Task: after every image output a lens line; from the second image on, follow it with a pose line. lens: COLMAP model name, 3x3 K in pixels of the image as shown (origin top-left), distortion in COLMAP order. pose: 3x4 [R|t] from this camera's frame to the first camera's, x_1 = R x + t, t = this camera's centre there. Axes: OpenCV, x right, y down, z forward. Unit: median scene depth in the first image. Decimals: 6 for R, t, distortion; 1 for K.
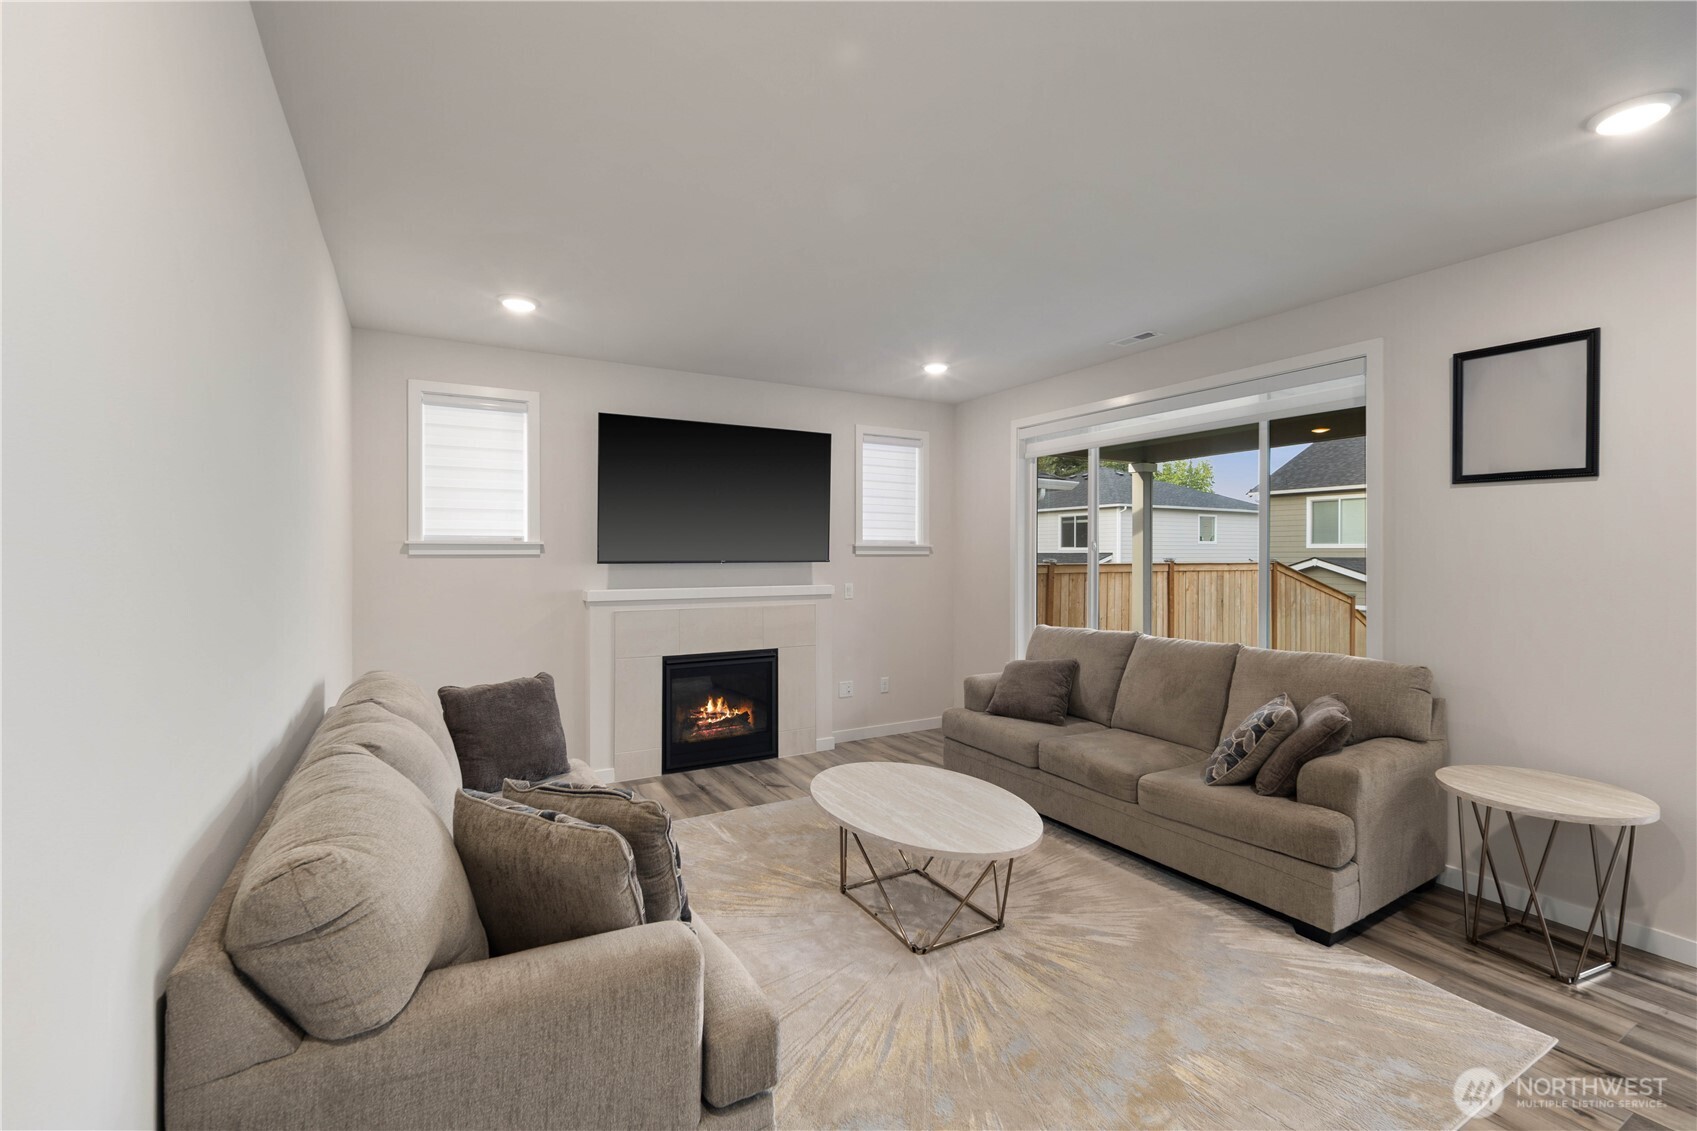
lens RADIAL K [[739.2, 0, 851.5], [0, 739.2, 563.8], [0, 0, 1]] dist [0.008492, -0.001669]
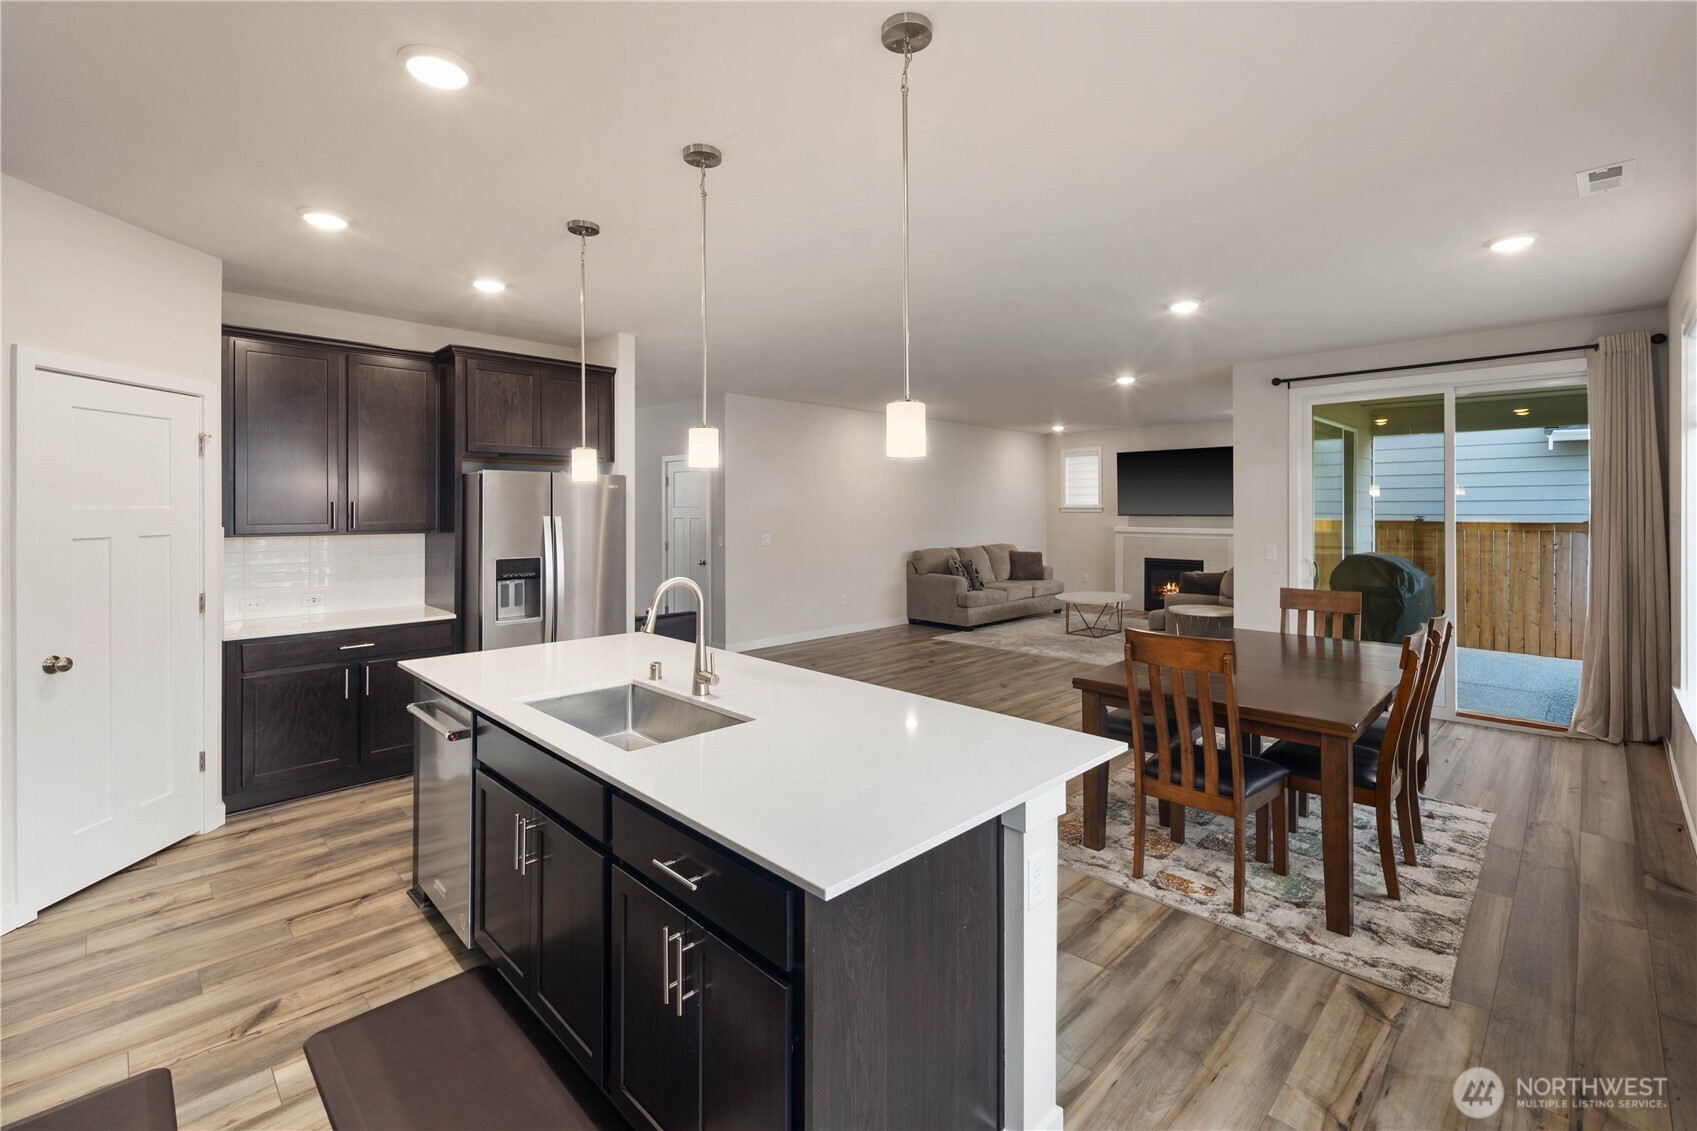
lens RADIAL K [[739.2, 0, 857.0], [0, 739.2, 503.4], [0, 0, 1]] dist [0.008492, -0.001669]
pose [[0.264371, -0.006148, -0.964401, 1.866453], [-0.012802, 0.999869, -0.009883, -0.005647], [0.964336, 0.014960, 0.264258, -0.476670]]
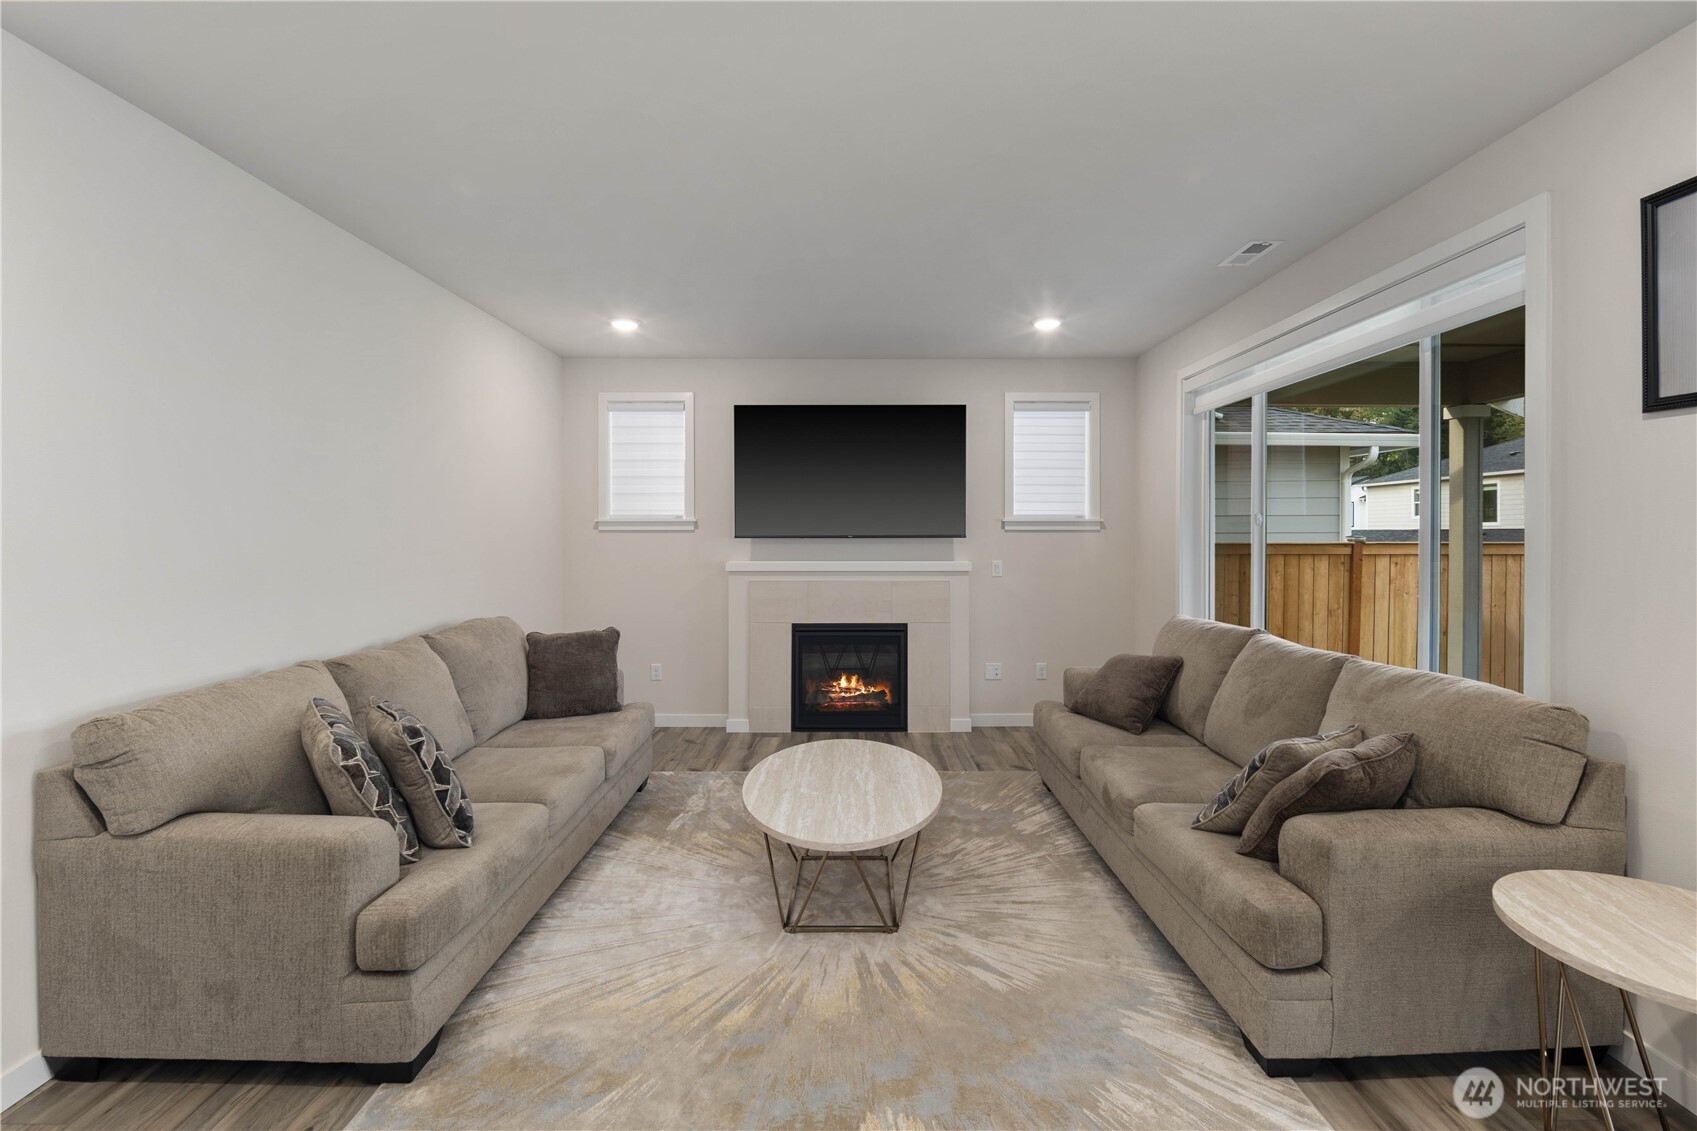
lens RADIAL K [[739.2, 0, 858.1], [0, 739.2, 540.1], [0, 0, 1]] dist [0.008492, -0.001669]
pose [[0.868156, 0.006528, -0.496248, 0.413832], [-0.006268, 0.999978, 0.002189, -0.000691], [0.496251, 0.001210, 0.868178, 0.114581]]
